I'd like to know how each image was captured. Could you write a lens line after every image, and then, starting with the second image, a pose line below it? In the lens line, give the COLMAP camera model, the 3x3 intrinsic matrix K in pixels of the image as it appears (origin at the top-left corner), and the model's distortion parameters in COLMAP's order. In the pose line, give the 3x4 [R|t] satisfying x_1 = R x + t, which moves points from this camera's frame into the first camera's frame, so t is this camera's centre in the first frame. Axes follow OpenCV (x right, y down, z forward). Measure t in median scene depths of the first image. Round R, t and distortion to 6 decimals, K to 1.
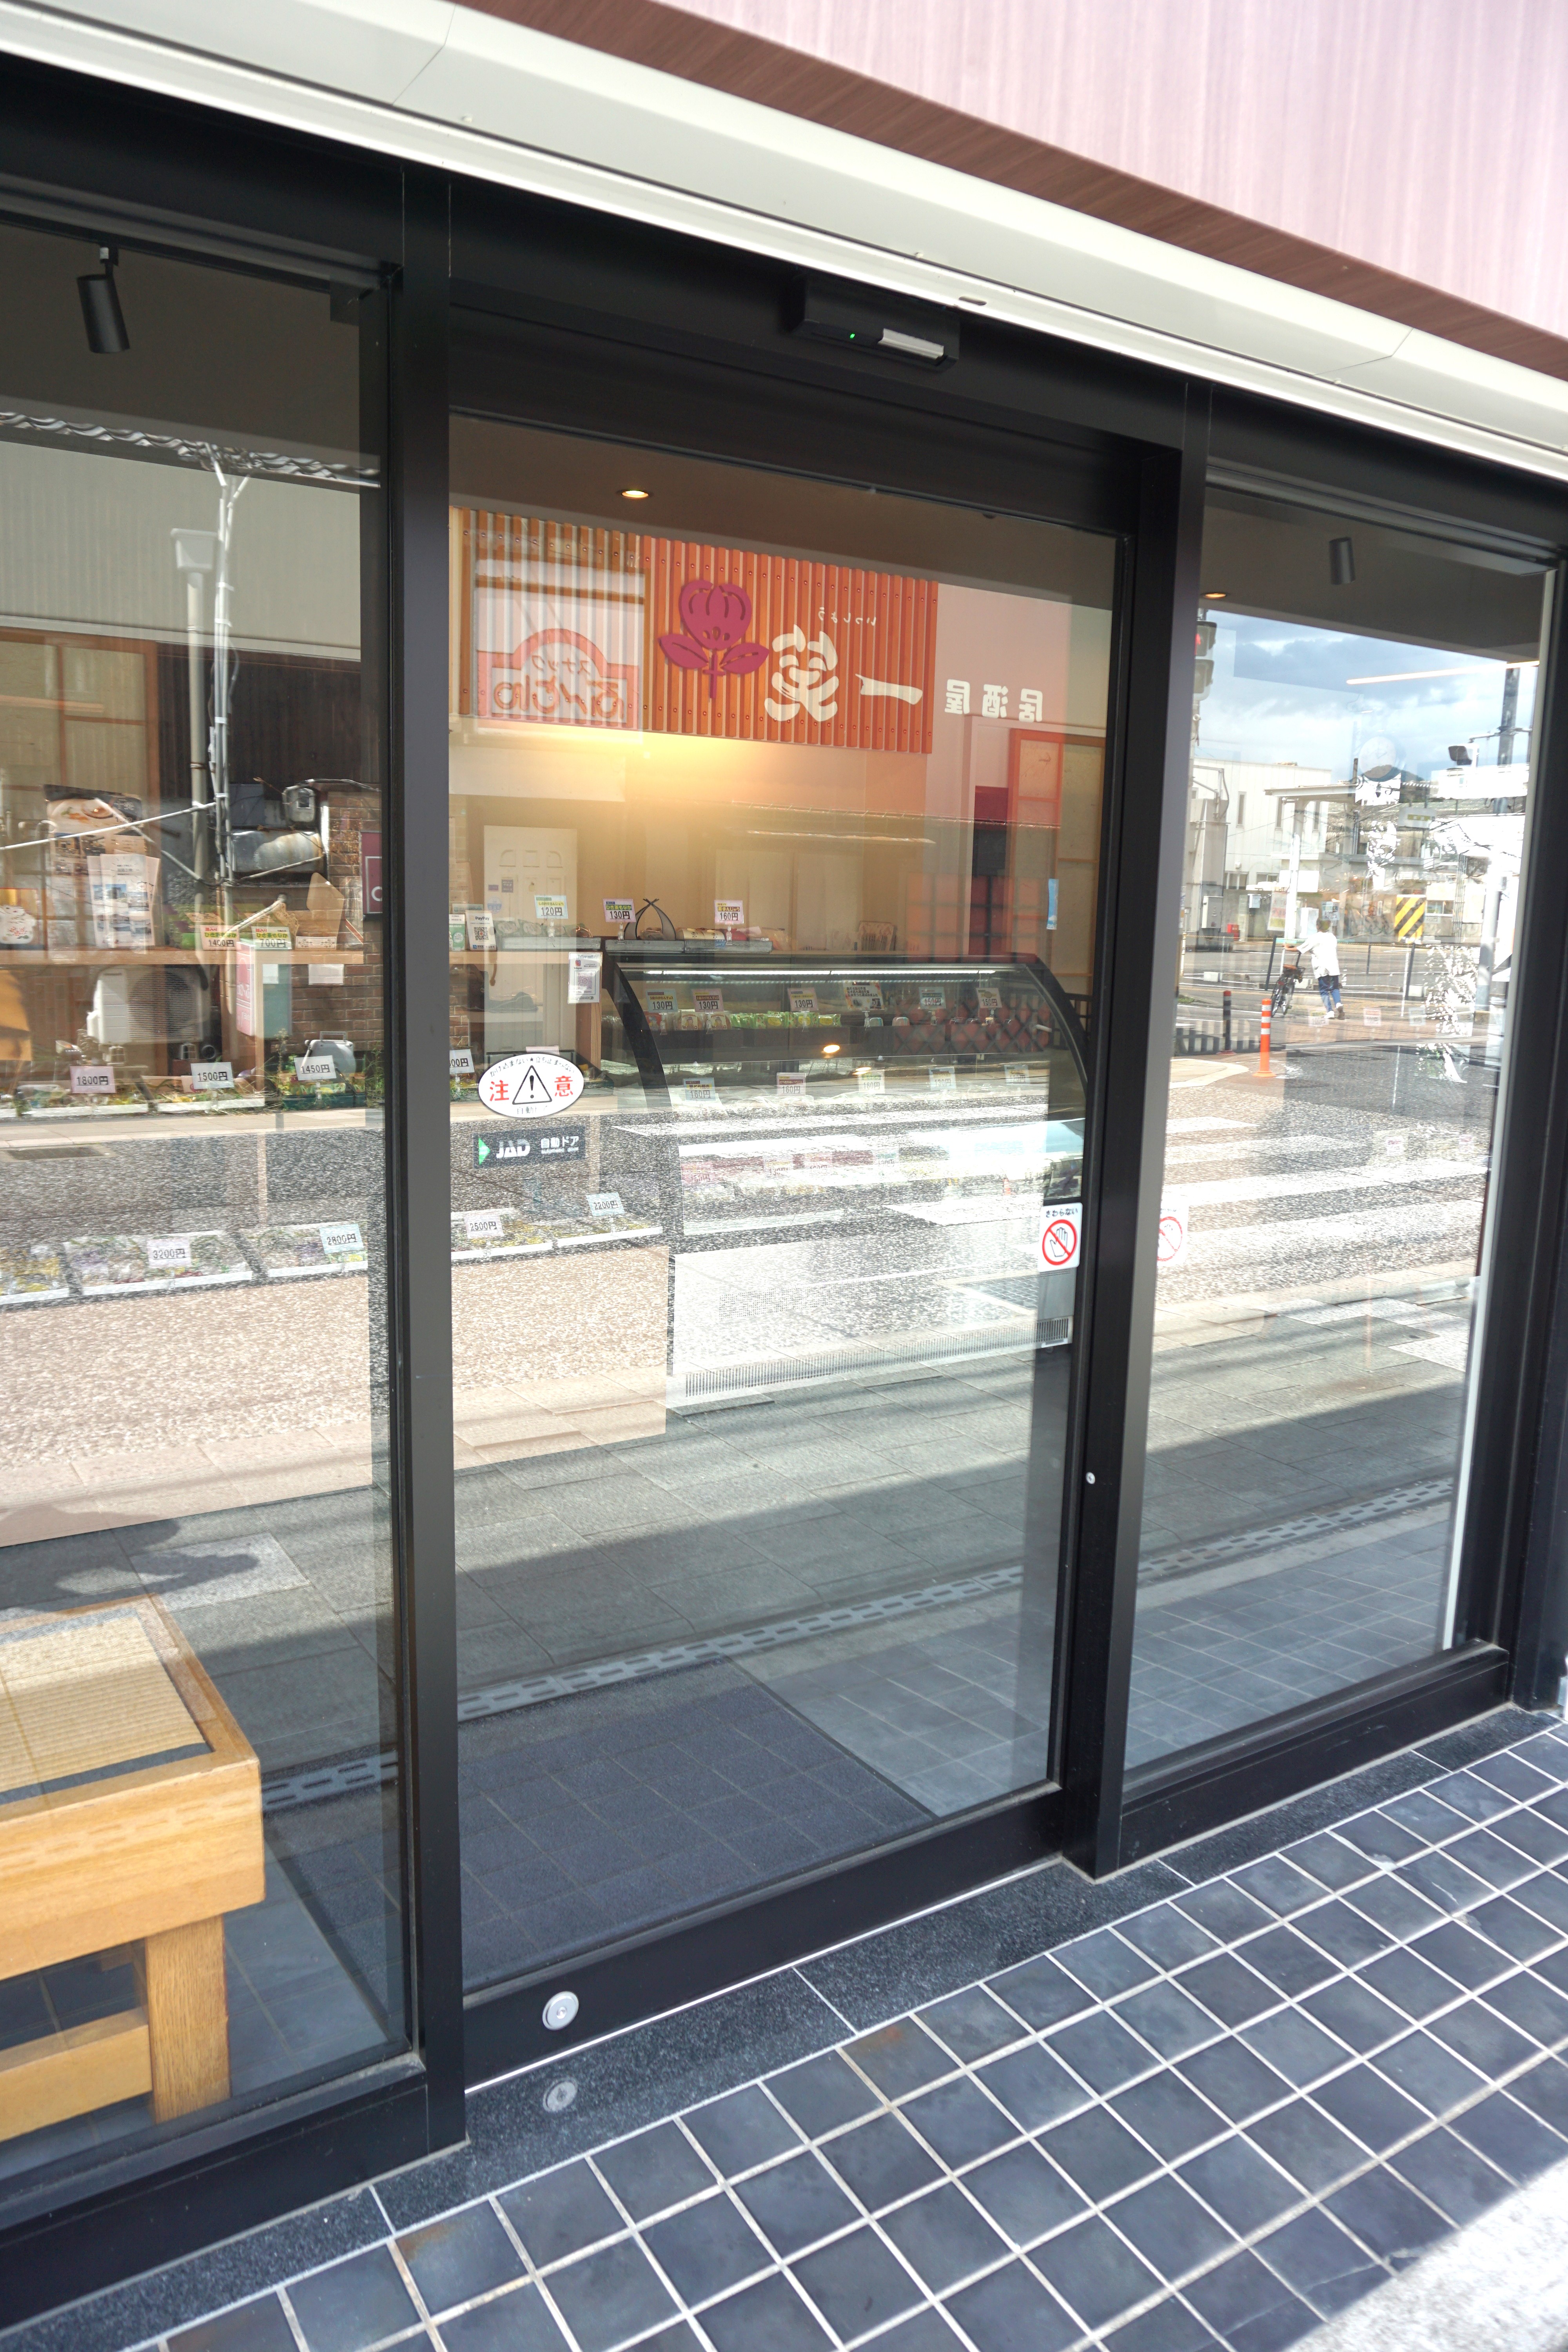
lens RADIAL K [[1709.7, 0, 784.0], [0, 1709.7, 1176.0], [0, 0, 1]] dist [-0.004403, 0.025334]
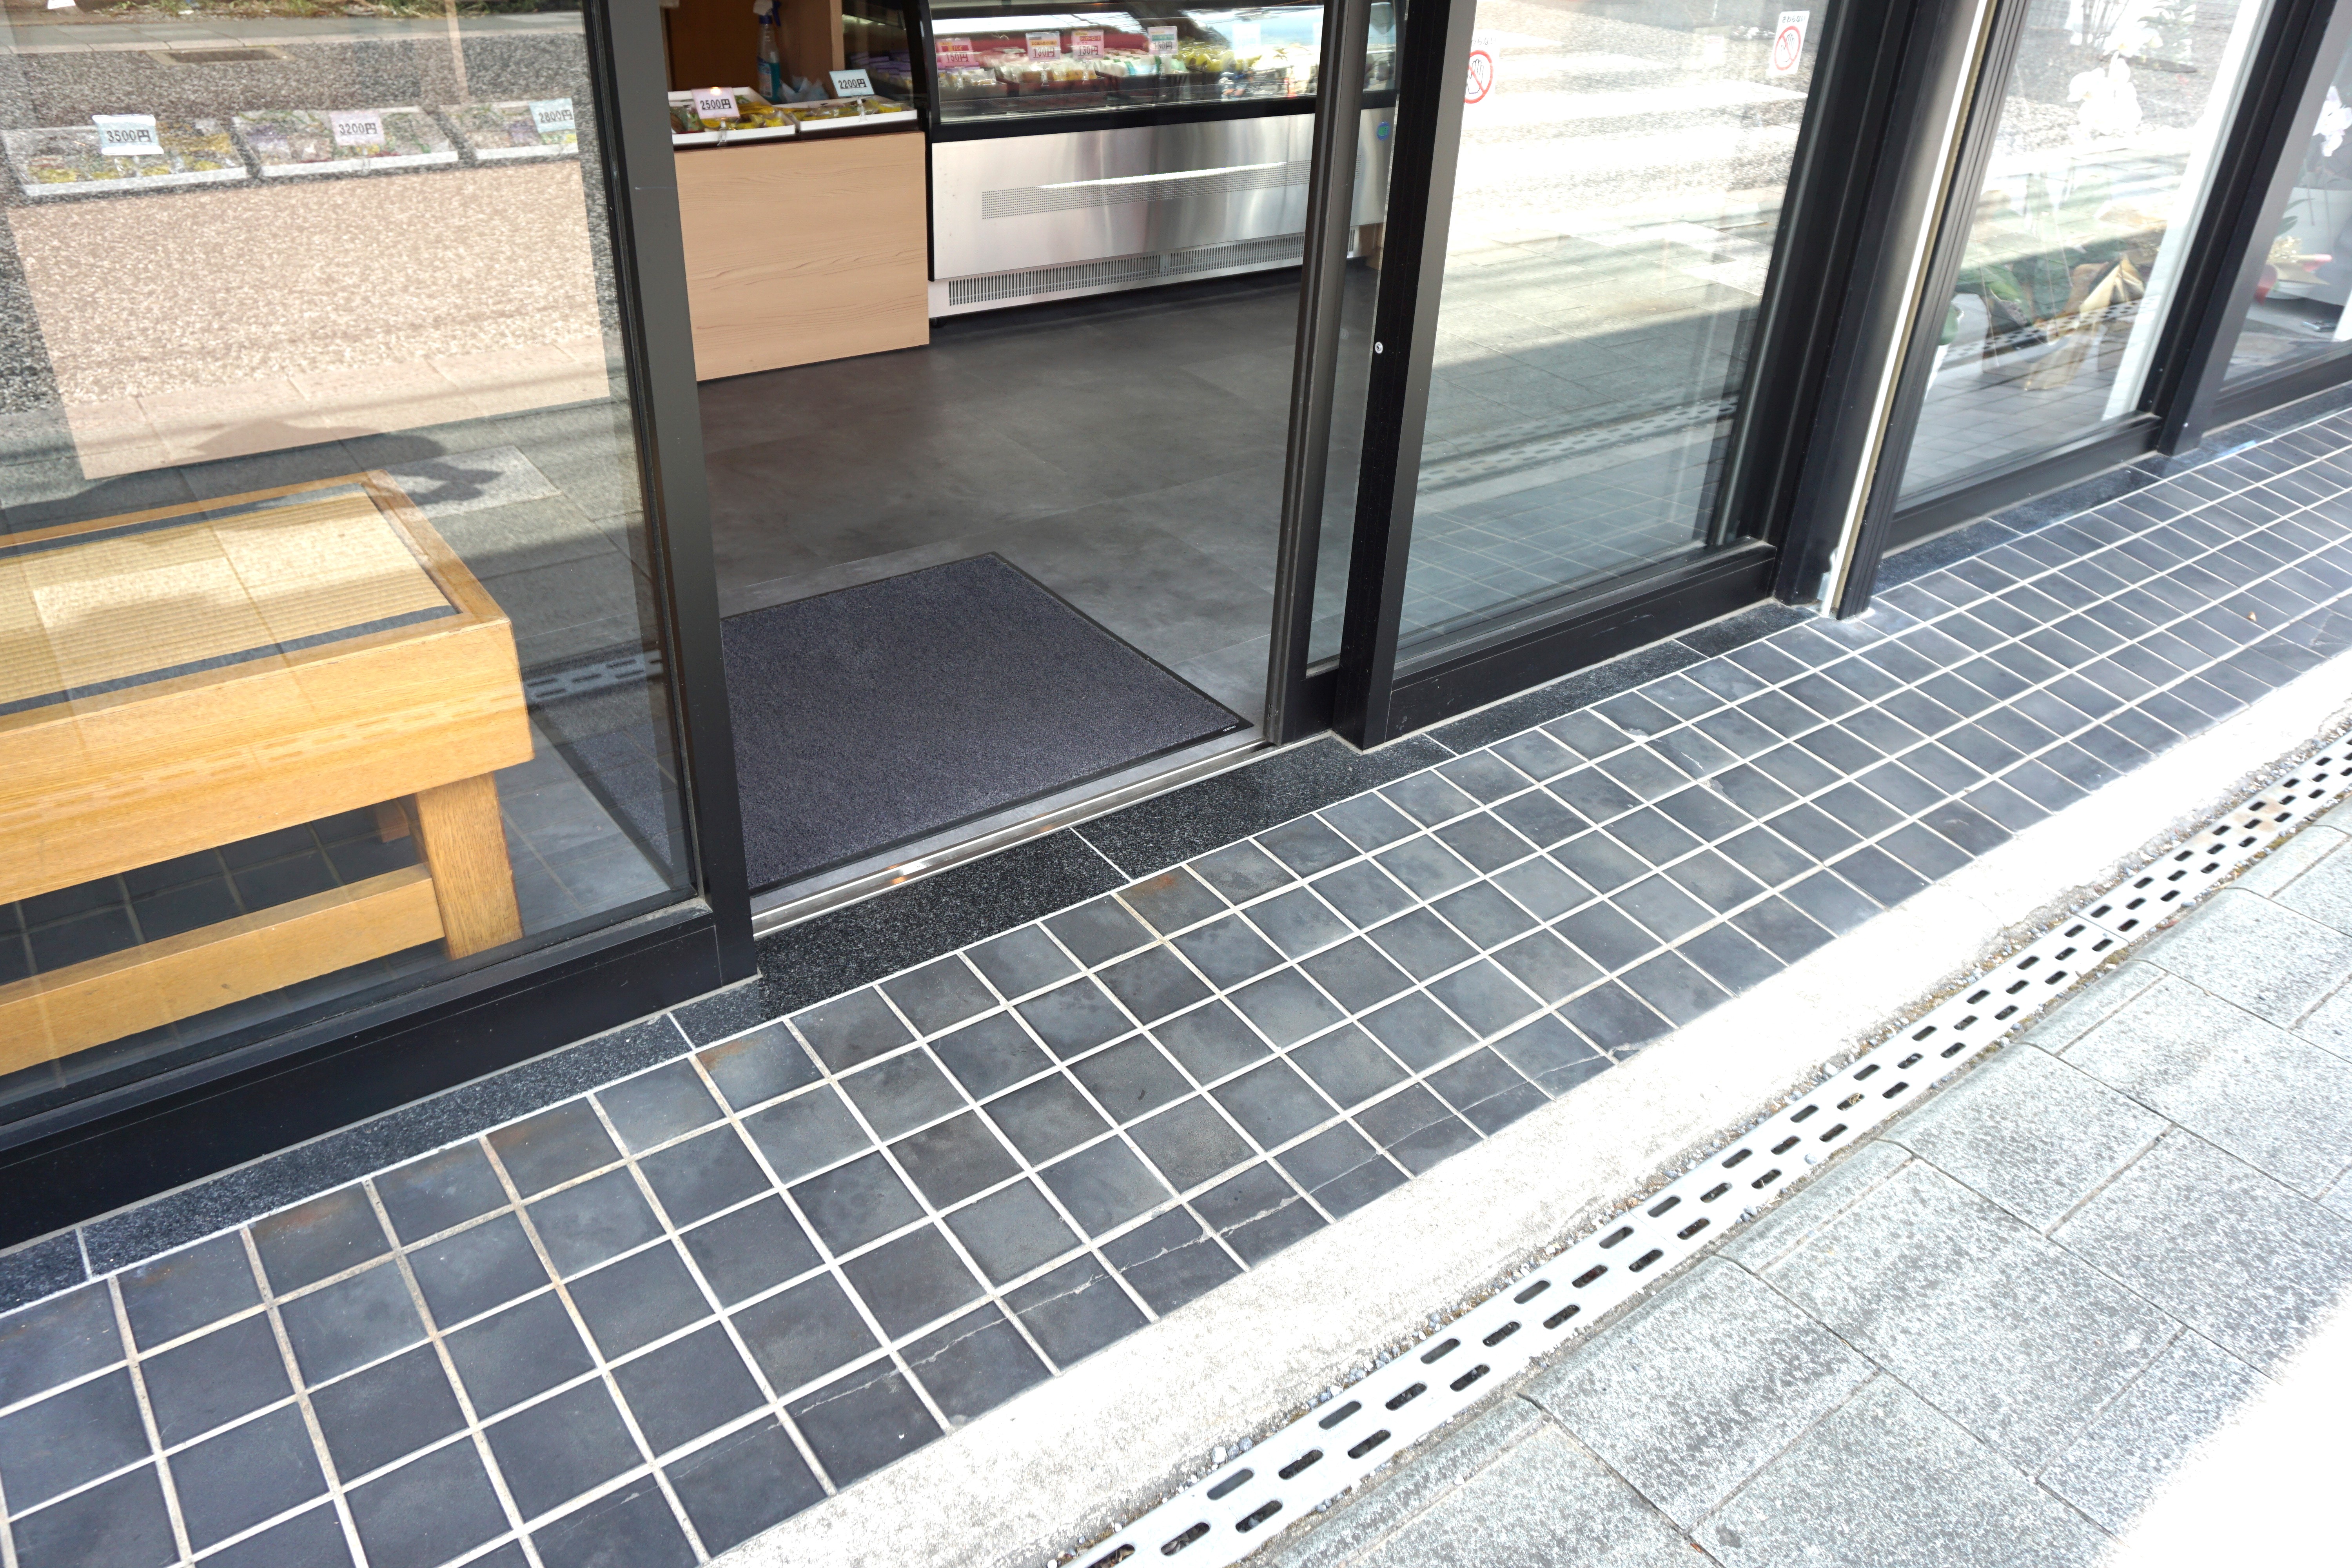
lens RADIAL K [[1673.7, 0, 1157.0], [0, 1673.7, 776.3], [0, 0, 1]] dist [-0.002105, 0.057555]
pose [[0.998329, -0.013550, 0.056169, 0.001532], [-0.005951, 0.942831, 0.333217, 0.088056], [-0.057474, -0.332995, 0.941176, 0.052518]]
